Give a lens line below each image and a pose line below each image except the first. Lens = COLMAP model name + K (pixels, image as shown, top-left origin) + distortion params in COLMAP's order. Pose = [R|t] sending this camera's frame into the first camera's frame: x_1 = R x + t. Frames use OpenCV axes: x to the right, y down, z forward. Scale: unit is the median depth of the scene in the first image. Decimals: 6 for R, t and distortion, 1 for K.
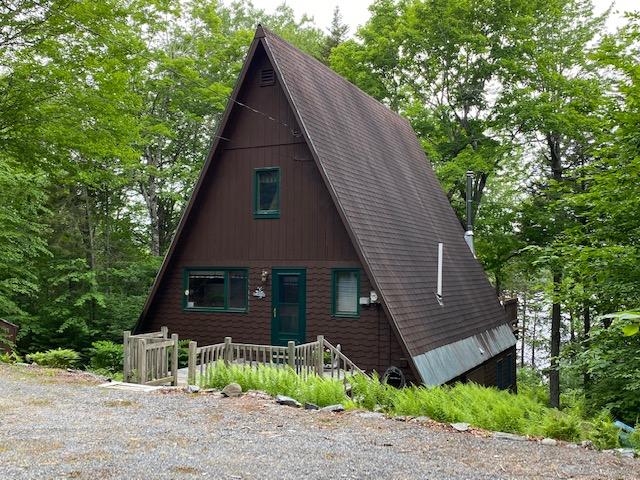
lens RADIAL K [[643.6, 0, 320.0], [0, 643.6, 240.0], [0, 0, 1]] dist [0.016560, 0.004532]
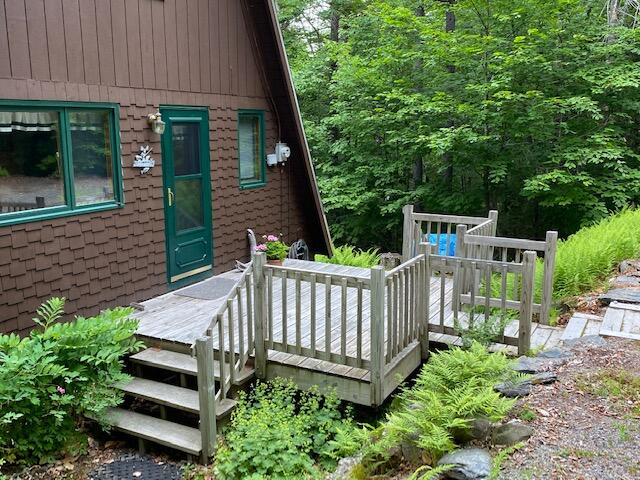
lens RADIAL K [[632.2, 0, 320.0], [0, 632.2, 240.0], [0, 0, 1]] dist [0.006134, 0.004526]
pose [[0.026537, -0.189039, 0.981611, -0.591267], [-0.050810, 0.980432, 0.190186, 0.047532], [-0.998356, -0.054923, 0.016412, 0.913799]]
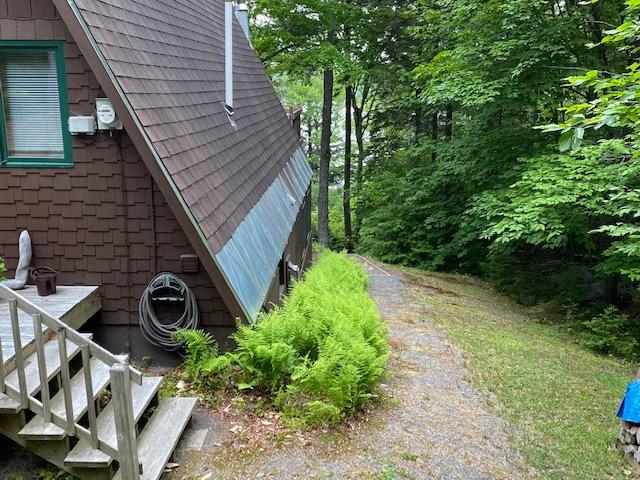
lens RADIAL K [[643.6, 0, 320.0], [0, 643.6, 240.0], [0, 0, 1]] dist [0.016560, 0.004532]
pose [[0.910170, -0.102621, 0.401323, 0.034638], [-0.015809, 0.959517, 0.281207, 0.047076], [-0.413934, -0.262291, 0.871701, 0.555448]]
